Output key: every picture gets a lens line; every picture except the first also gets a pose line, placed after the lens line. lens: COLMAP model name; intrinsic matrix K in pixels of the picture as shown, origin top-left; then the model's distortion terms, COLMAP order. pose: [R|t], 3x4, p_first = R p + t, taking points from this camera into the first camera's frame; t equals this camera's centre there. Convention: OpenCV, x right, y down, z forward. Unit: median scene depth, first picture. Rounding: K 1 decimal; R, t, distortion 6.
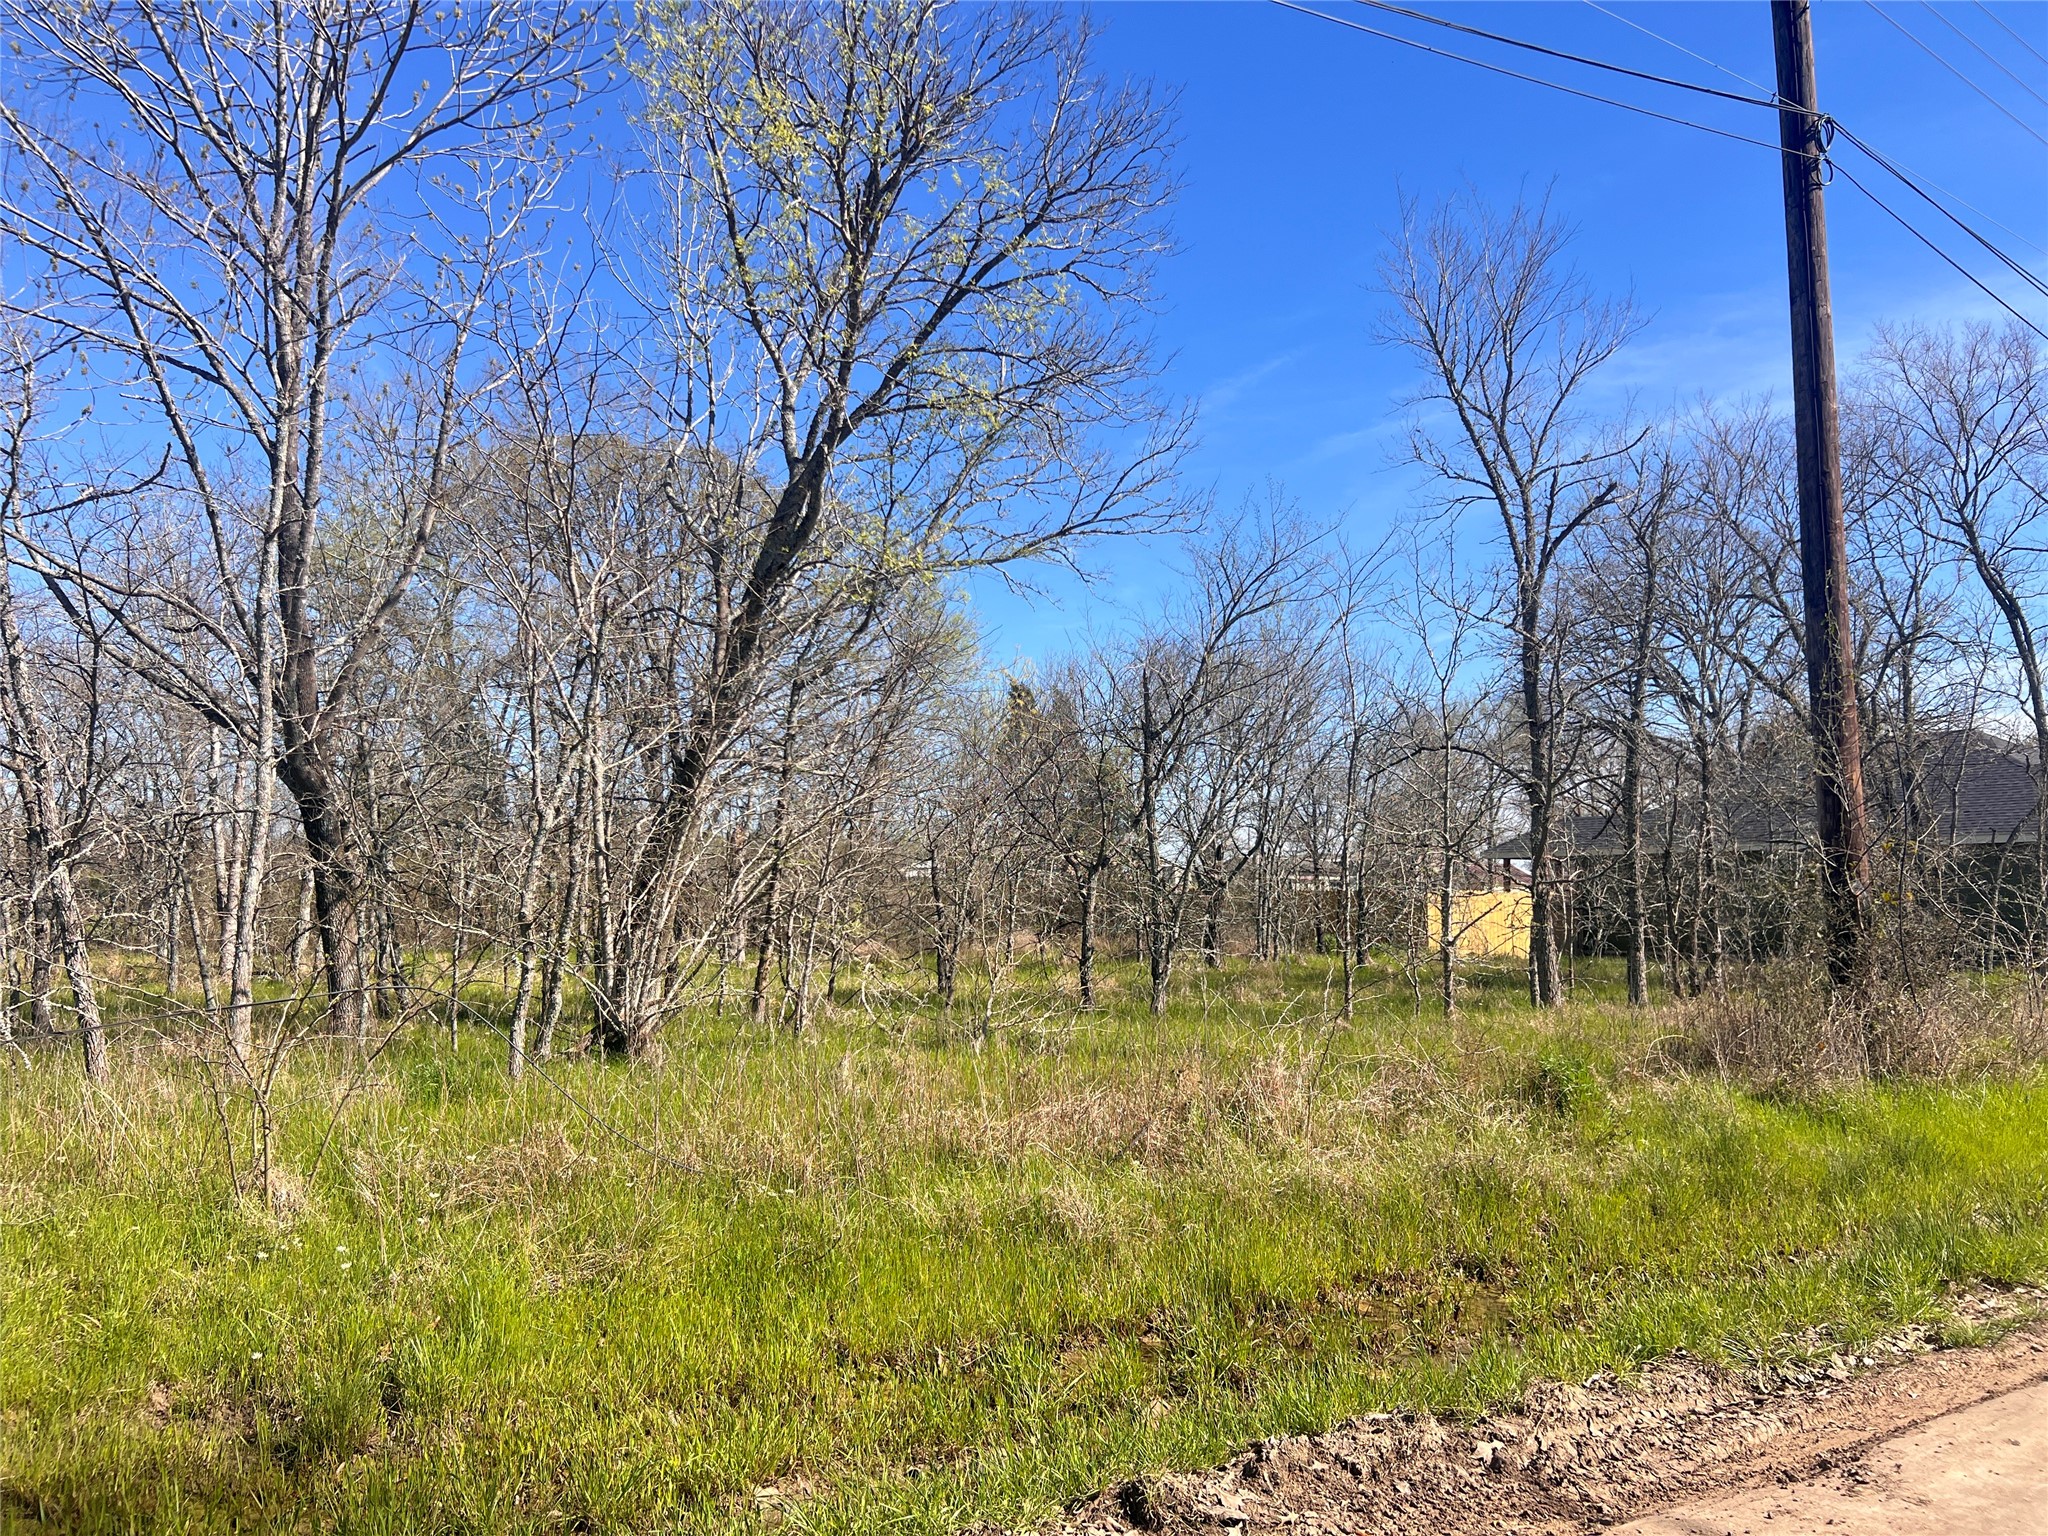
lens RADIAL K [[1542.5, 0, 1020.2], [0, 1542.5, 783.3], [0, 0, 1]] dist [0.080719, -0.125907]
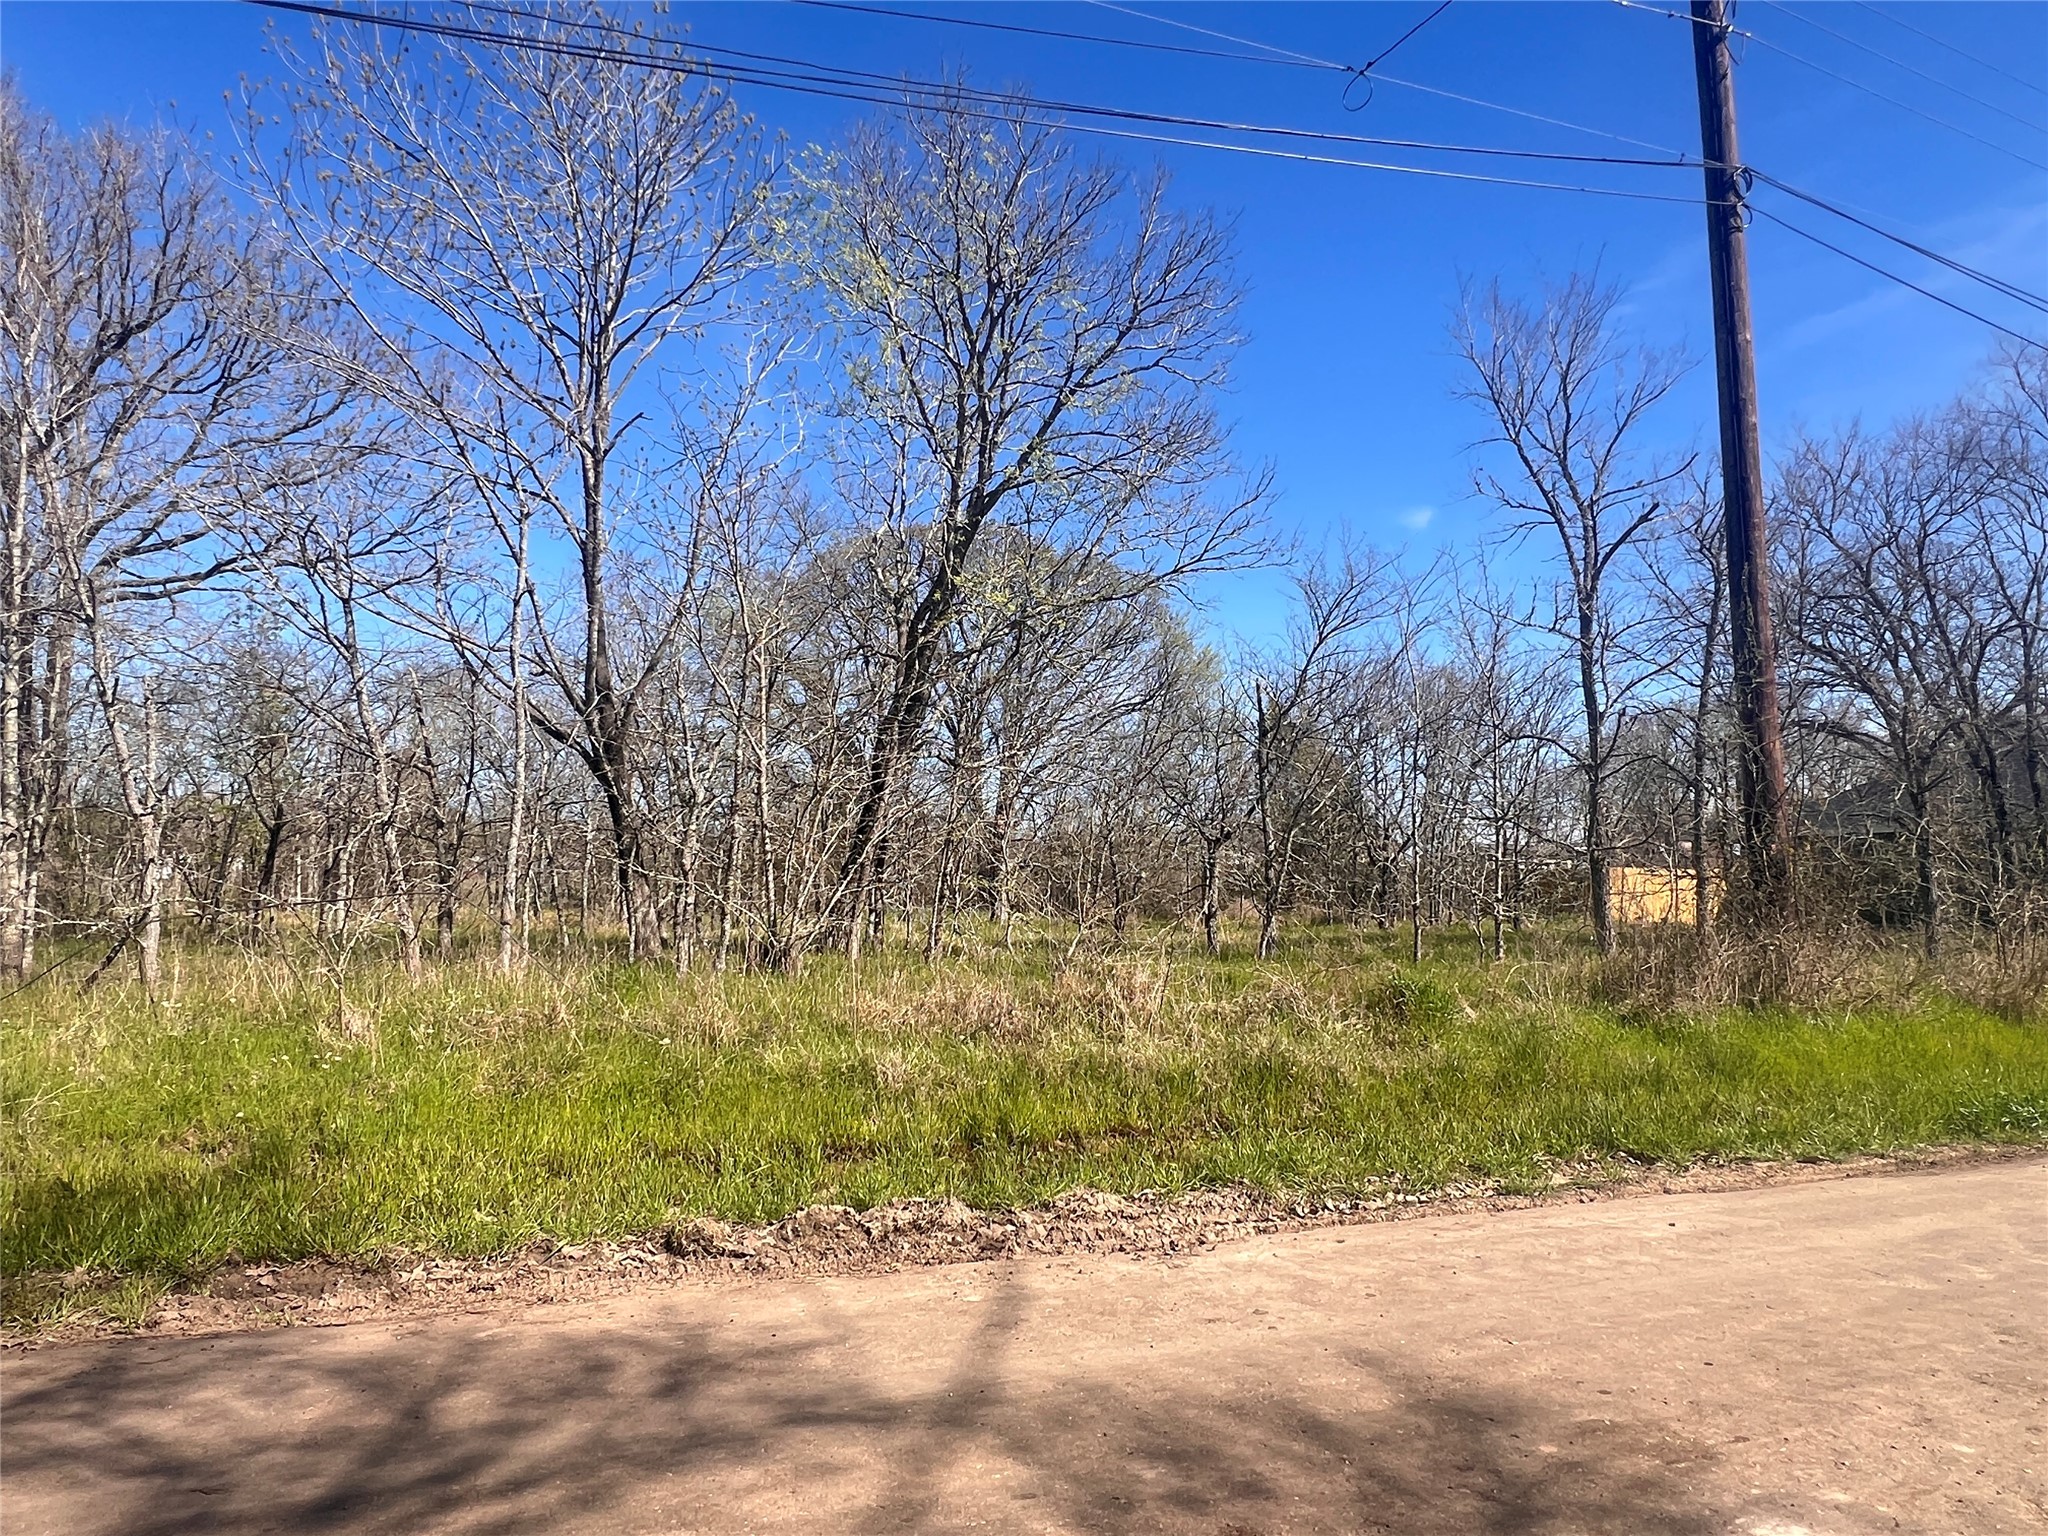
lens RADIAL K [[1243.1, 0, 1024.0], [0, 1243.1, 768.0], [0, 0, 1]] dist [-0.003284, -0.001329]
pose [[0.970664, -0.019044, -0.239683, 0.150790], [0.014396, 0.999673, -0.021131, 0.016911], [0.240007, 0.017061, 0.970621, -0.001125]]
